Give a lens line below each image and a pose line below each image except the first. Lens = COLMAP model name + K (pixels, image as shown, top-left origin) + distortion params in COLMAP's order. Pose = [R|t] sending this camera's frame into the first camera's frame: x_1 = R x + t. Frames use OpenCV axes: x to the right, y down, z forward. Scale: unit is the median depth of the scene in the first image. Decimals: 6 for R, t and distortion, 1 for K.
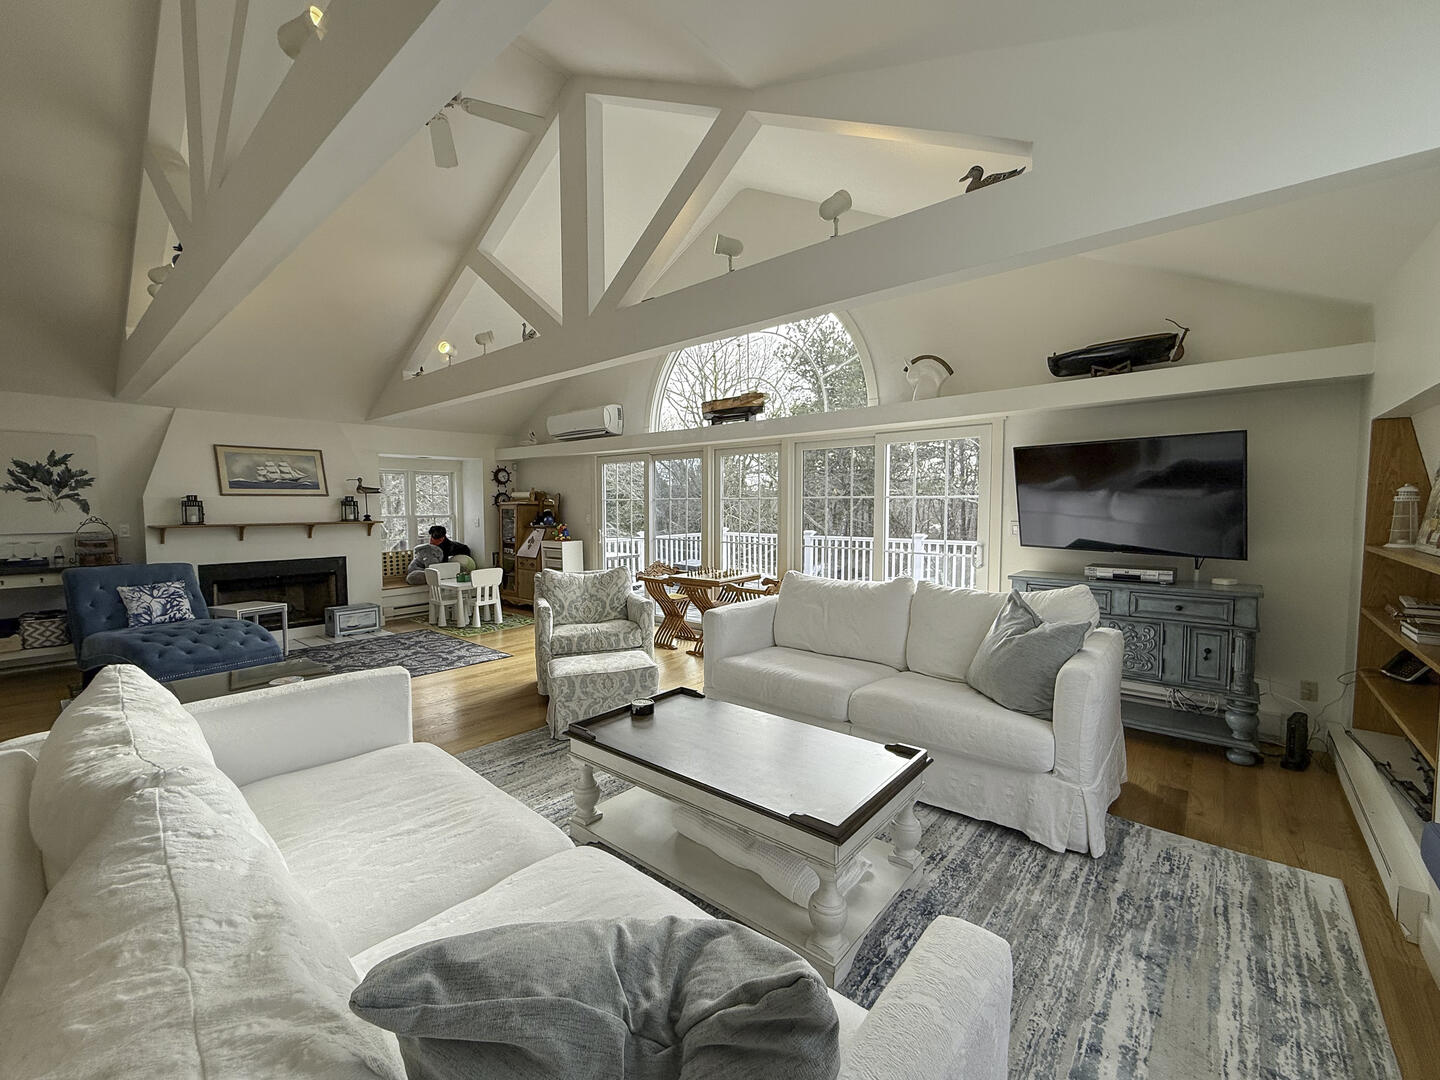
lens RADIAL K [[579.0, 0, 726.3], [0, 579.0, 541.5], [0, 0, 1]] dist [-0.002212, -0.000636]
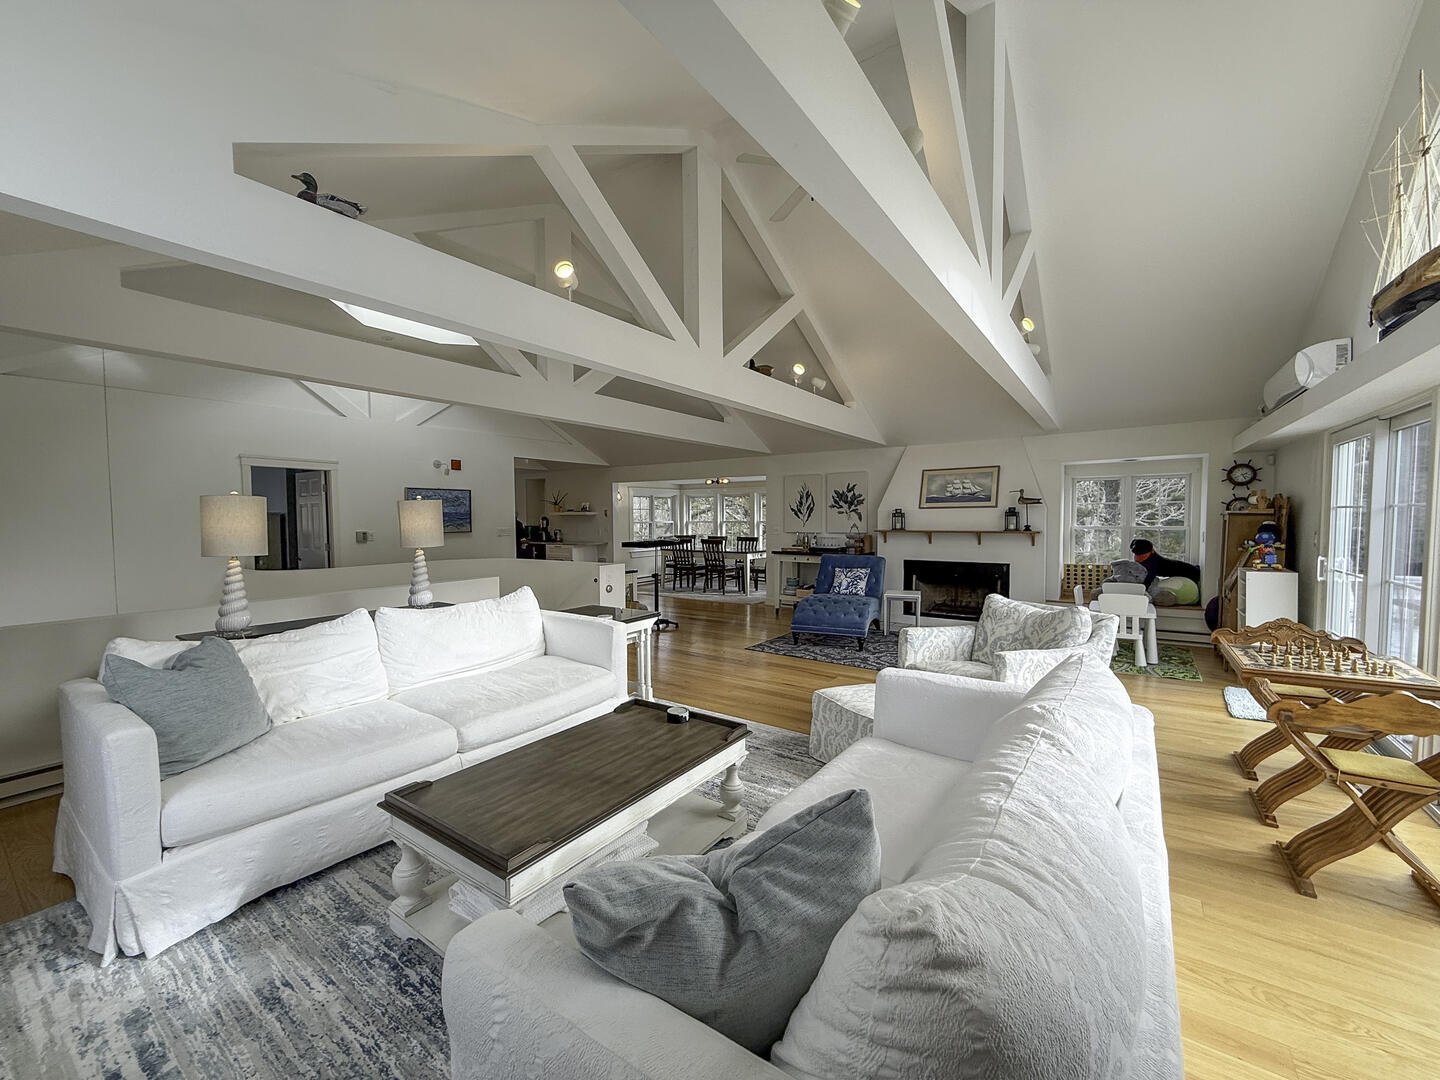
lens RADIAL K [[579.0, 0, 722.7], [0, 579.0, 538.3], [0, 0, 1]] dist [-0.002212, -0.000636]
pose [[0.088625, 0.040723, -0.995232, 0.377929], [-0.056990, 0.997734, 0.035750, -0.031593], [0.994433, 0.053550, 0.090745, 0.410414]]
